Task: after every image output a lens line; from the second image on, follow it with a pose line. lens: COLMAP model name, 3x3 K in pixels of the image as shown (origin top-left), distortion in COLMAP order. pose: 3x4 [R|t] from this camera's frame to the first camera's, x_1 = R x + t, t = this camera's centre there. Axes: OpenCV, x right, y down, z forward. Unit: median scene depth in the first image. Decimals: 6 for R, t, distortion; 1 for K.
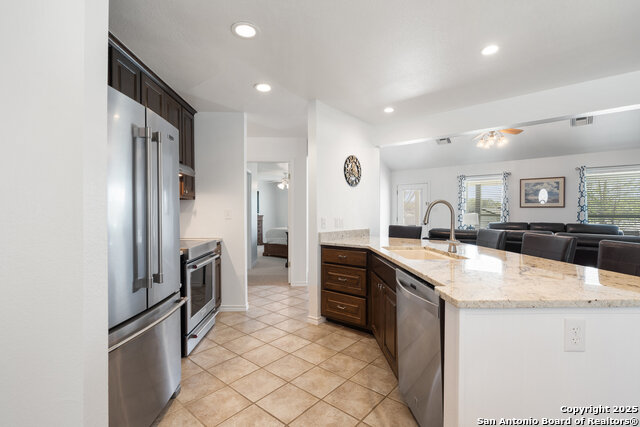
lens RADIAL K [[296.6, 0, 318.6], [0, 296.6, 209.3], [0, 0, 1]] dist [0.002507, 0.000569]
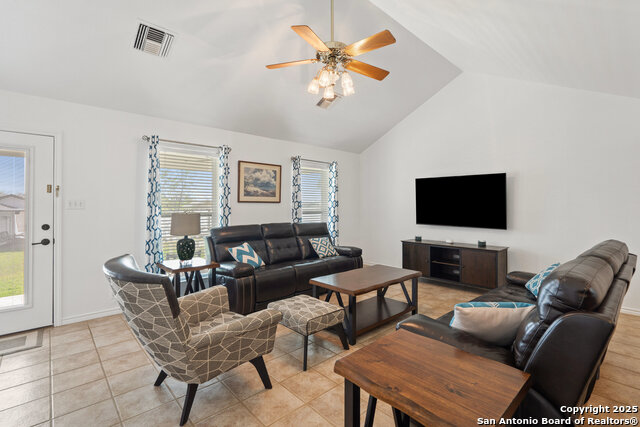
lens RADIAL K [[296.6, 0, 318.6], [0, 296.6, 209.3], [0, 0, 1]] dist [0.002507, 0.000569]
pose [[0.128255, -0.018582, 0.991567, 0.034214], [-0.011756, 0.999726, 0.020256, -0.006843], [-0.991672, -0.014254, 0.128001, 0.793190]]
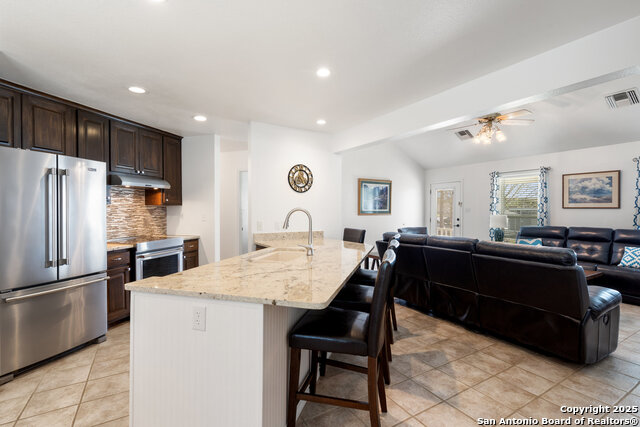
lens RADIAL K [[296.6, 0, 318.6], [0, 296.6, 209.3], [0, 0, 1]] dist [0.002507, 0.000569]
pose [[0.945928, -0.001710, -0.324373, 0.324550], [0.004091, 0.999969, 0.006658, -0.013197], [0.324352, -0.007625, 0.945906, -0.015720]]
